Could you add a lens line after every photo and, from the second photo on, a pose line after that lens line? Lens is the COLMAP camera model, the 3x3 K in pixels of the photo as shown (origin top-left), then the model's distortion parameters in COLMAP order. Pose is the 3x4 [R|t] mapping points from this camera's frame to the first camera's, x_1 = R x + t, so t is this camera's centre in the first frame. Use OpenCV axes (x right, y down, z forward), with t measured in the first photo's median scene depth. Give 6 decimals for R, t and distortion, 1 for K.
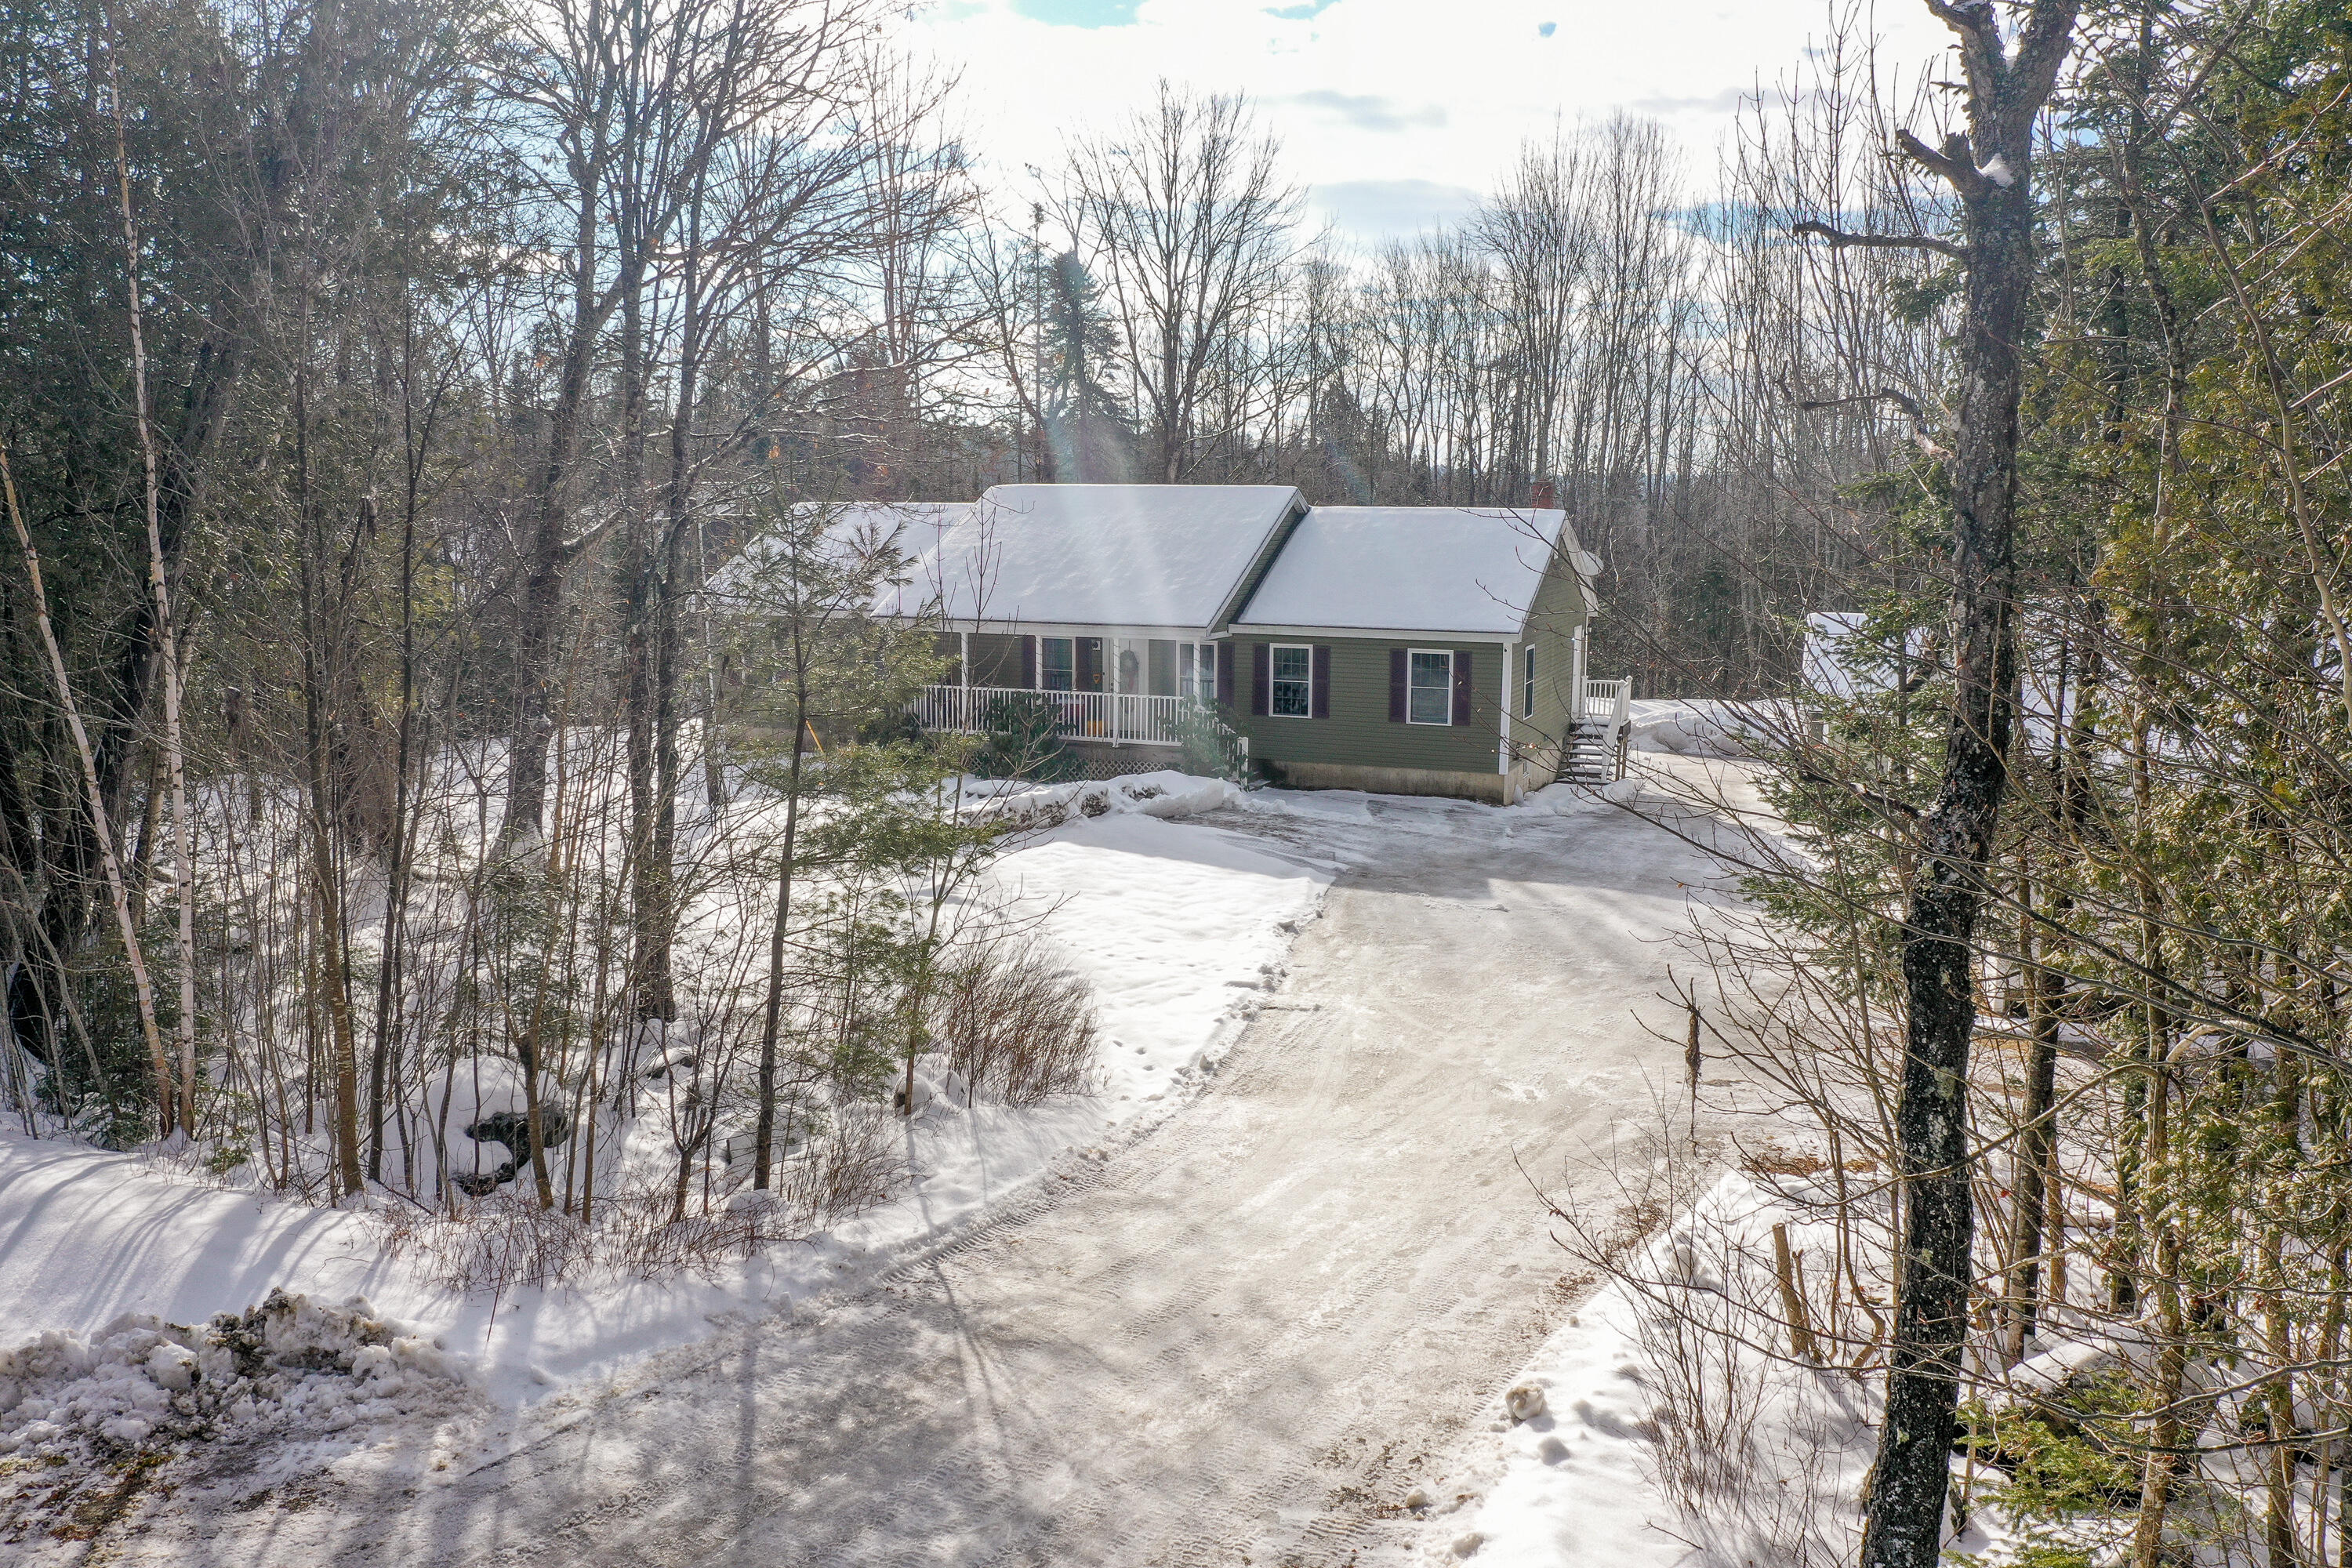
lens RADIAL K [[1910.0, 0, 1176.0], [0, 1910.0, 784.0], [0, 0, 1]] dist [0.006612, 0.010273]
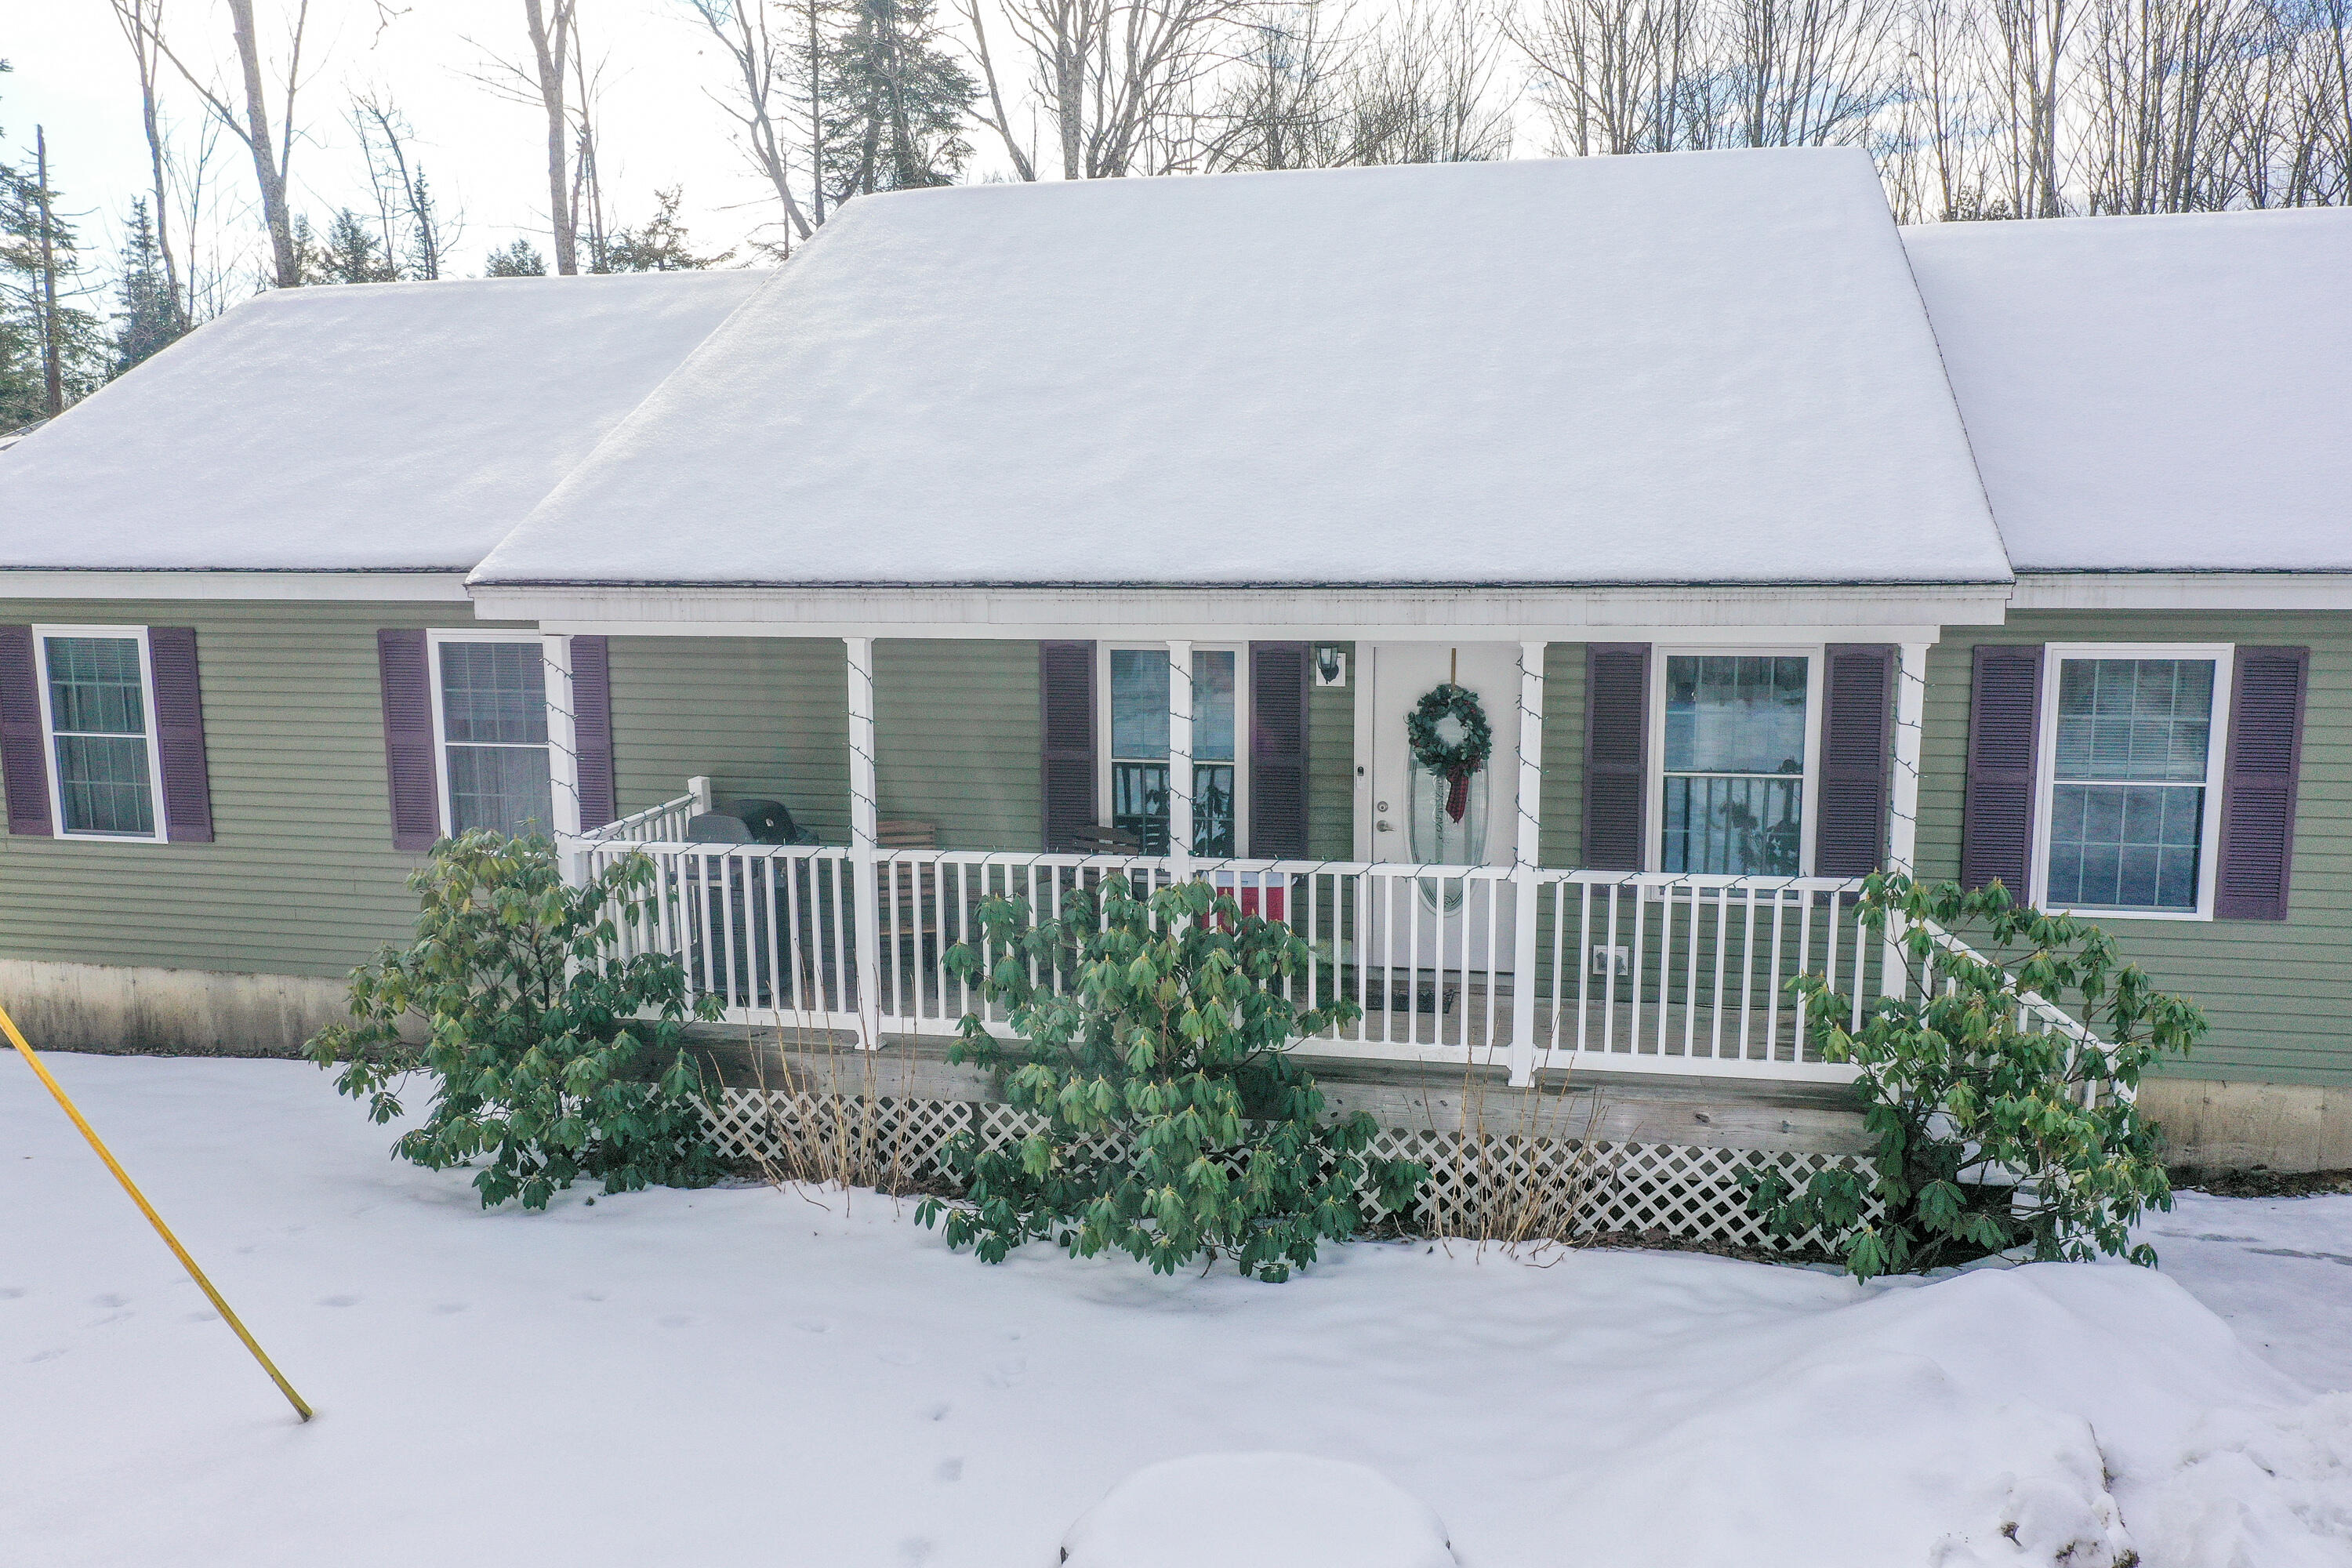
lens RADIAL K [[1891.3, 0, 1185.4], [0, 1891.3, 773.5], [0, 0, 1]] dist [0.001509, -0.007768]
pose [[0.983209, -0.042144, 0.177549, -0.115297], [0.042774, 0.999085, 0.000281, -0.060925], [-0.177398, 0.007318, 0.984112, 0.765470]]
